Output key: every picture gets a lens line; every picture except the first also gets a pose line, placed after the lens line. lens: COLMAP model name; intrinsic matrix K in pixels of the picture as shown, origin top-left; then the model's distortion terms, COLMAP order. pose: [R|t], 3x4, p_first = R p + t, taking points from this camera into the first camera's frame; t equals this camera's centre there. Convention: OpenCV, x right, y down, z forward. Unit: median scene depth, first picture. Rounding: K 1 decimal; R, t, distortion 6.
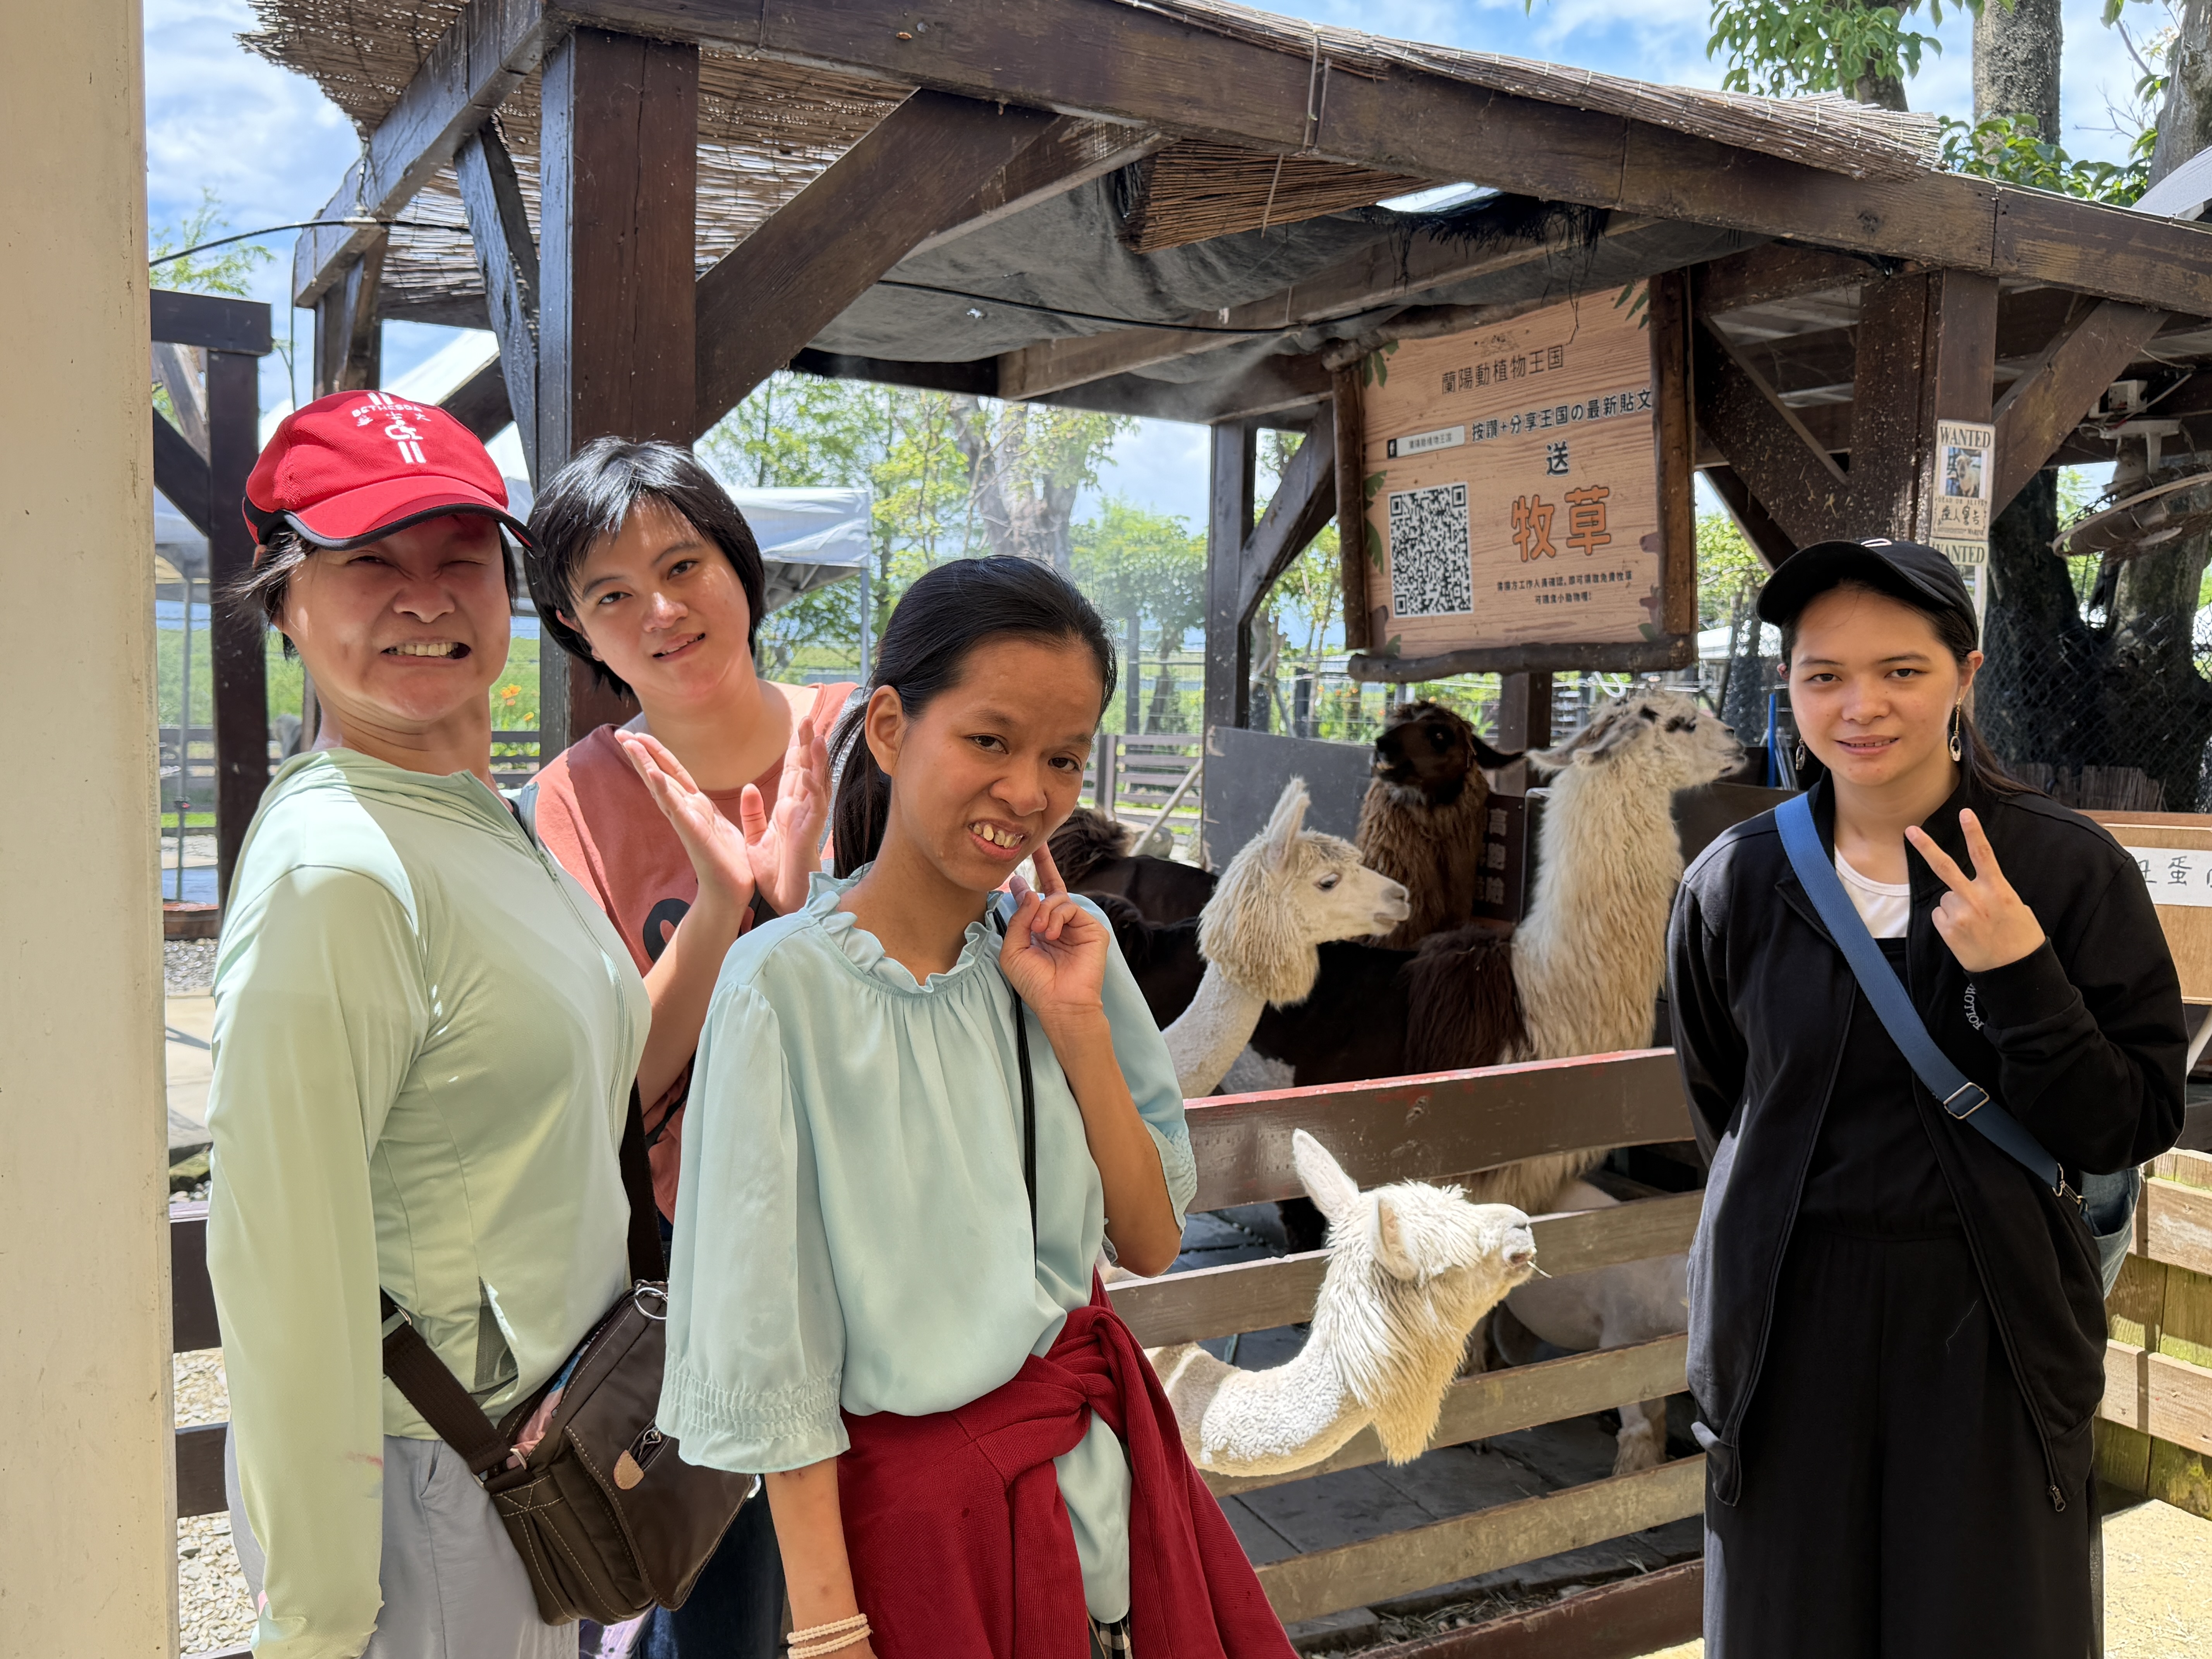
lens RADIAL K [[1934.7, 0, 1106.0], [0, 1934.7, 829.5], [0, 0, 1]] dist [0.098523, -0.115532]
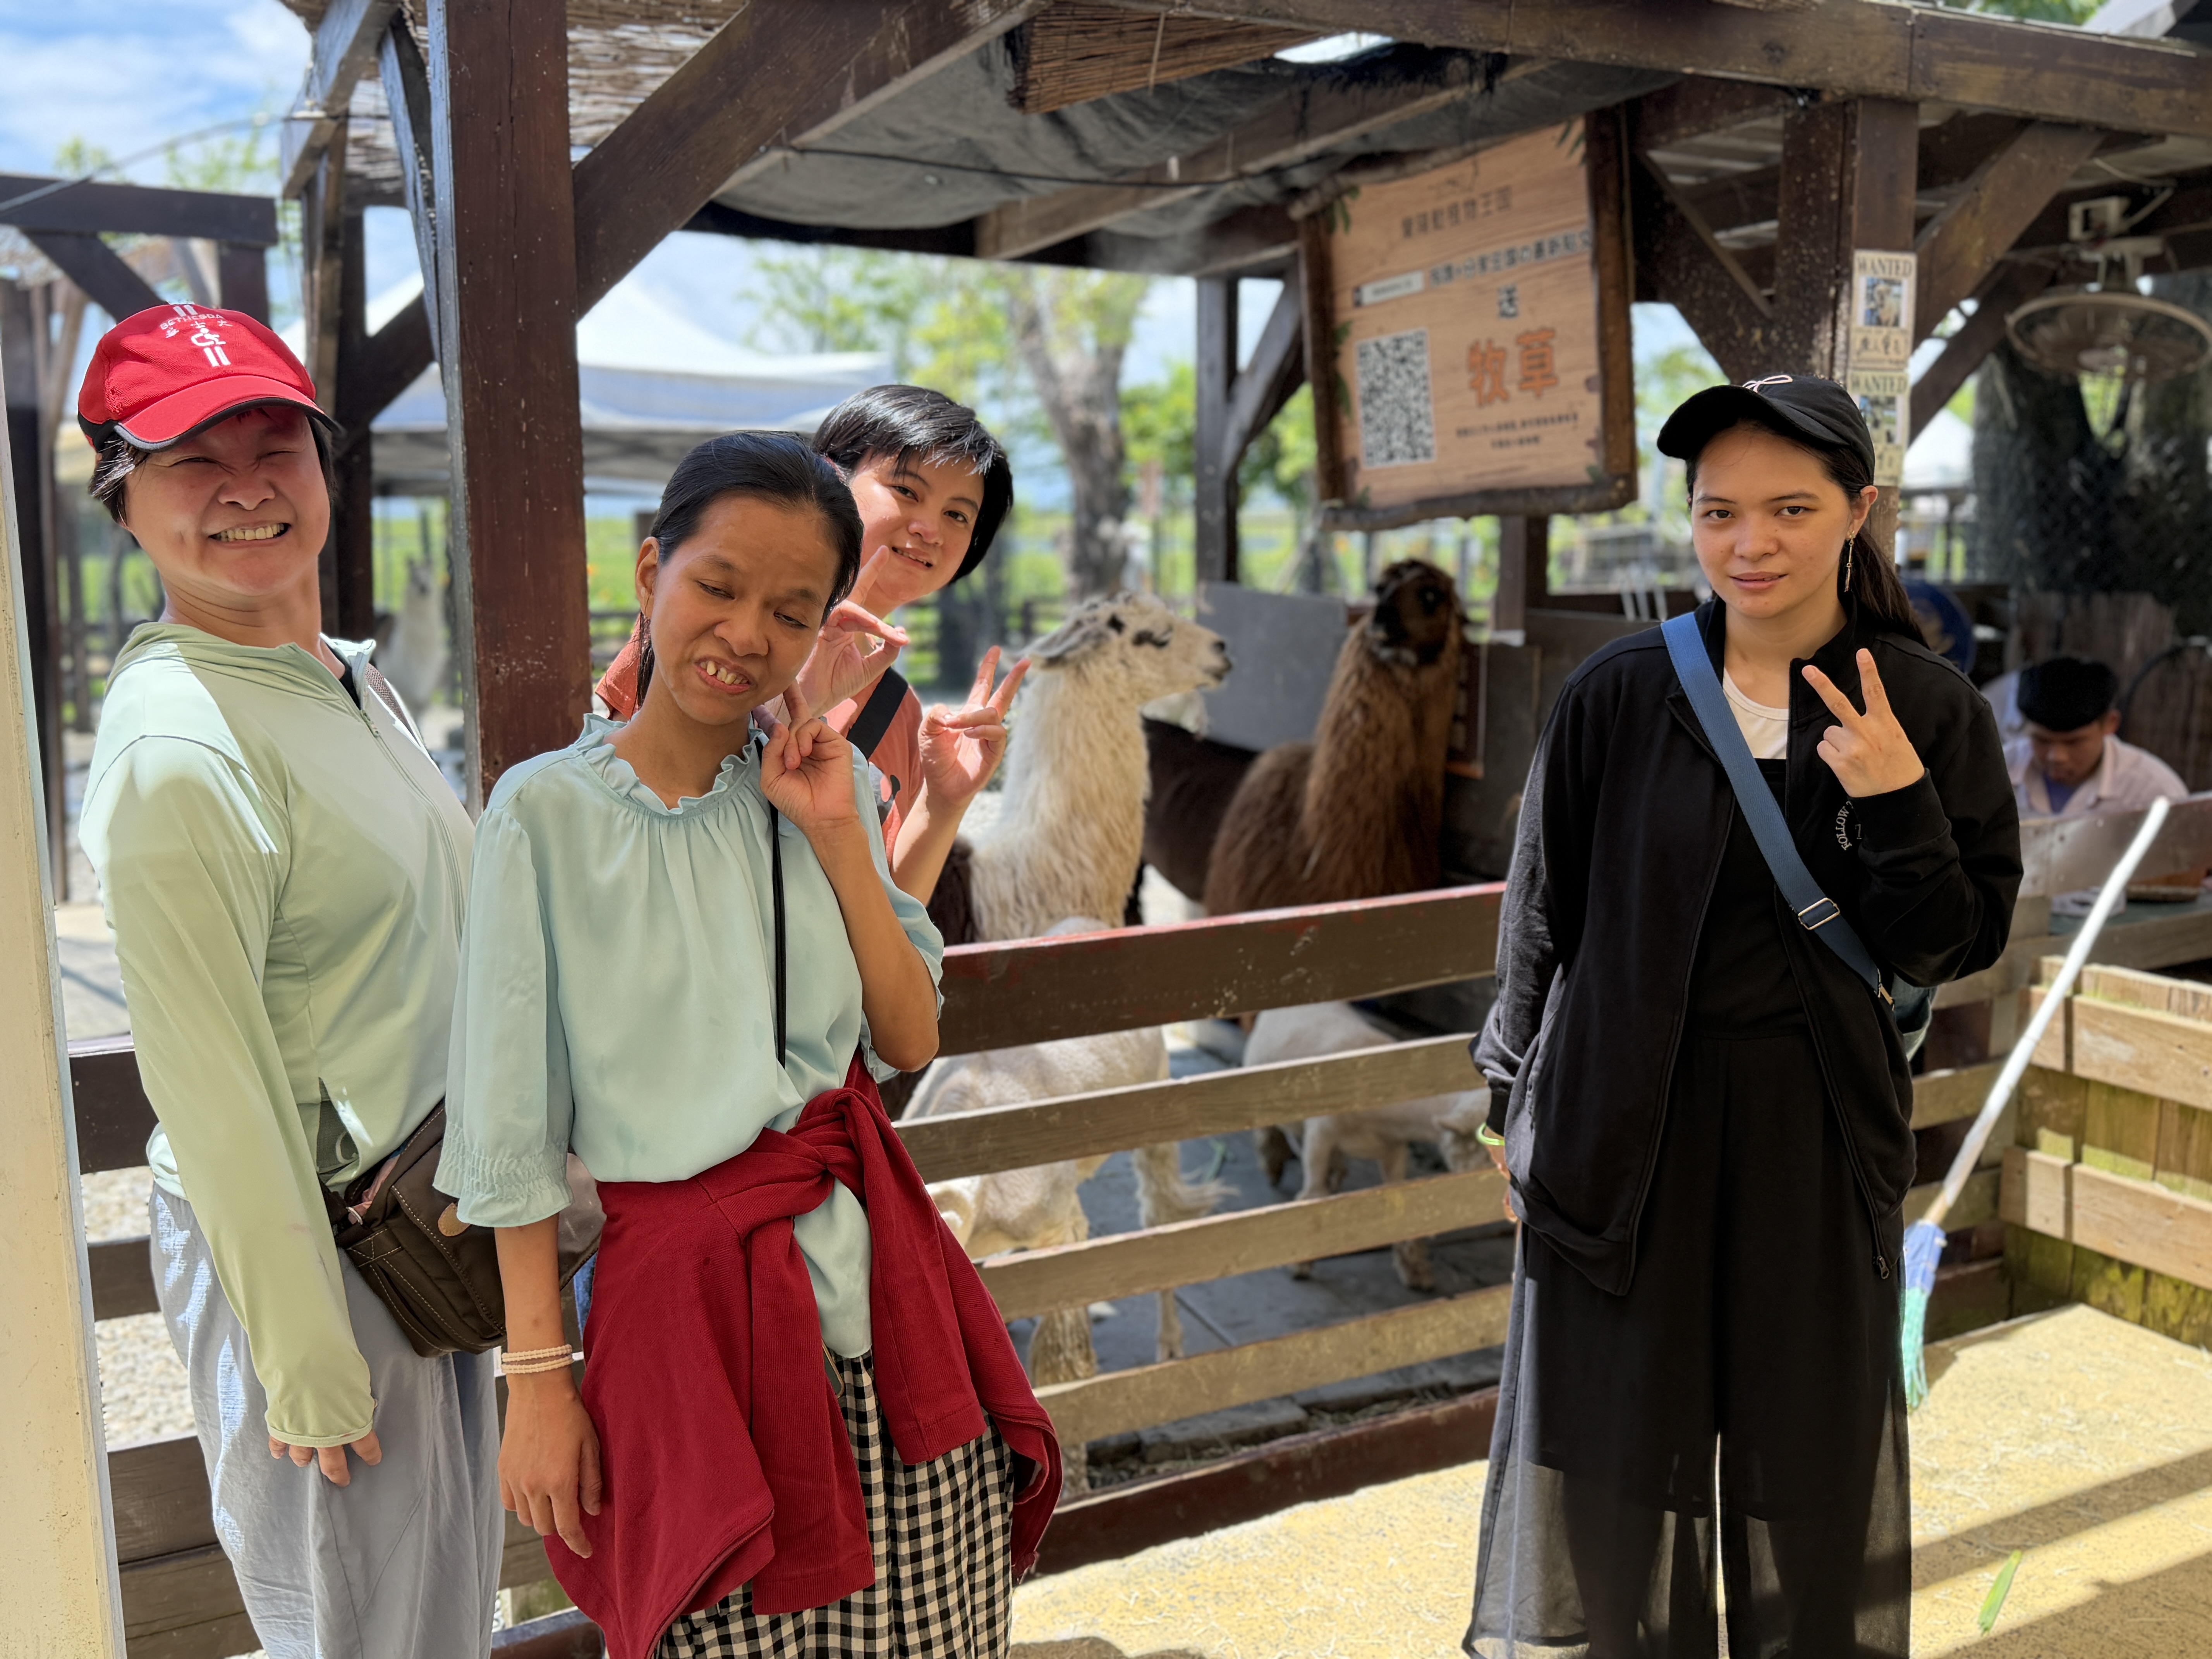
lens RADIAL K [[1959.7, 0, 1106.0], [0, 1959.7, 829.5], [0, 0, 1]] dist [0.079894, -0.101027]
pose [[0.998018, -0.022293, -0.058840, 0.091581], [0.026182, 0.997464, 0.066177, 0.009434], [0.057215, -0.067587, 0.996072, -0.050289]]
